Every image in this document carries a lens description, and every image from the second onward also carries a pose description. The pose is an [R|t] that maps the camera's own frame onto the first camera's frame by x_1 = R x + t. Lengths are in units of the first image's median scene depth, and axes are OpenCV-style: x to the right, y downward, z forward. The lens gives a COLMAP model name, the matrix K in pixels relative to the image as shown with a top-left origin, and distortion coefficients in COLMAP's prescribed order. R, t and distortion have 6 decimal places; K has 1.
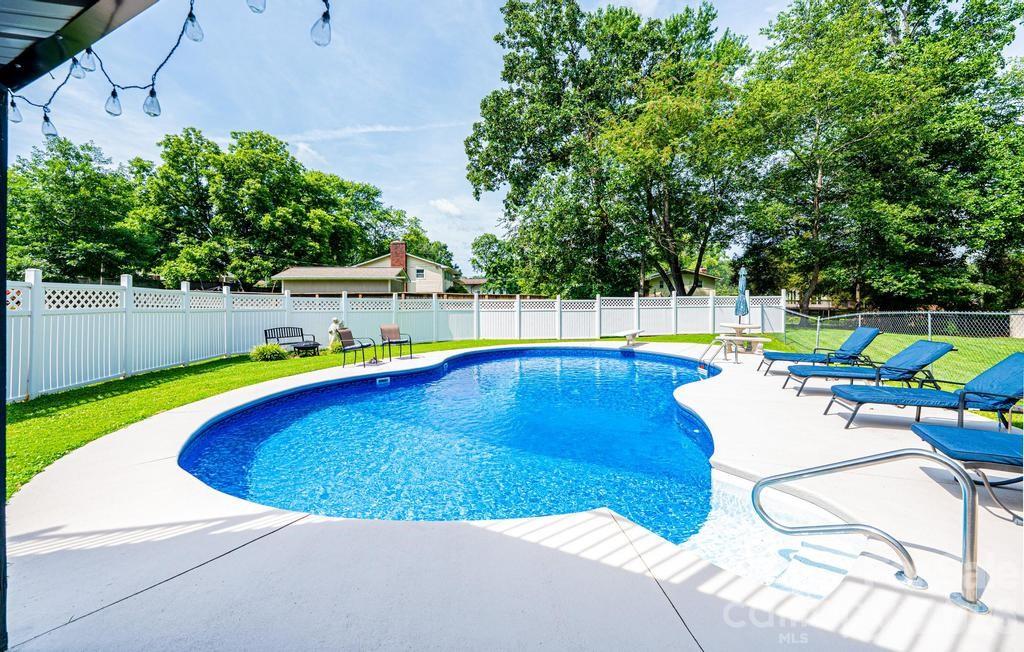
lens RADIAL K [[408.6, 0, 520.1], [0, 408.6, 304.1], [0, 0, 1]] dist [-0.001209, 0.000246]
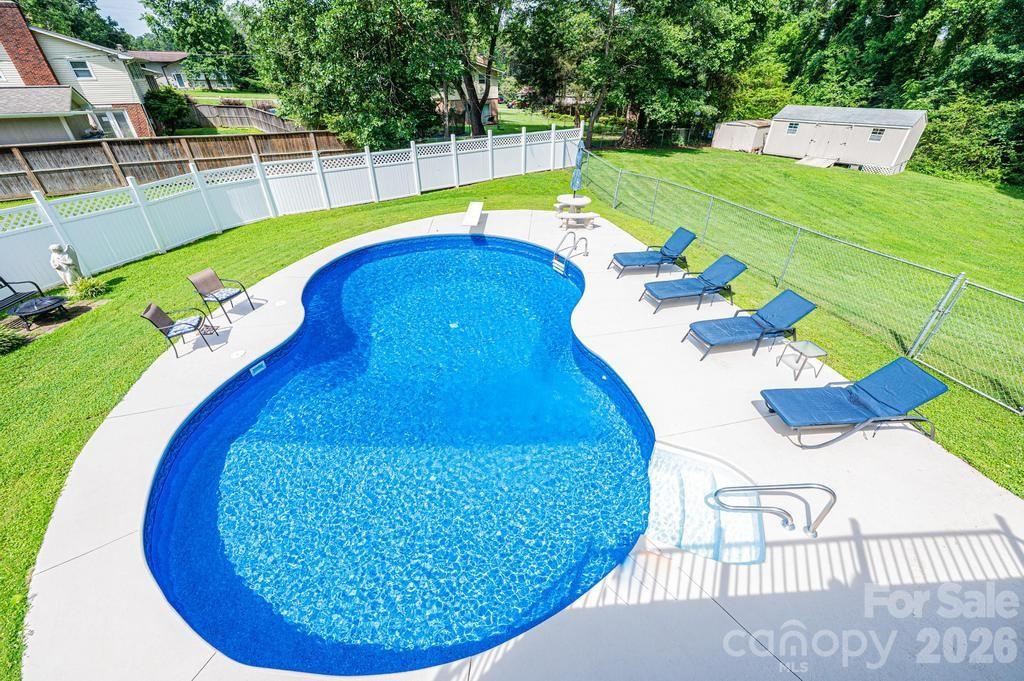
lens RADIAL K [[405.9, 0, 512.3], [0, 405.9, 342.8], [0, 0, 1]] dist [0.000198, -0.000496]
pose [[0.869913, -0.271297, 0.411885, -0.071260], [0.002696, 0.837722, 0.546091, -0.104605], [-0.493198, -0.473941, 0.729477, 0.055822]]
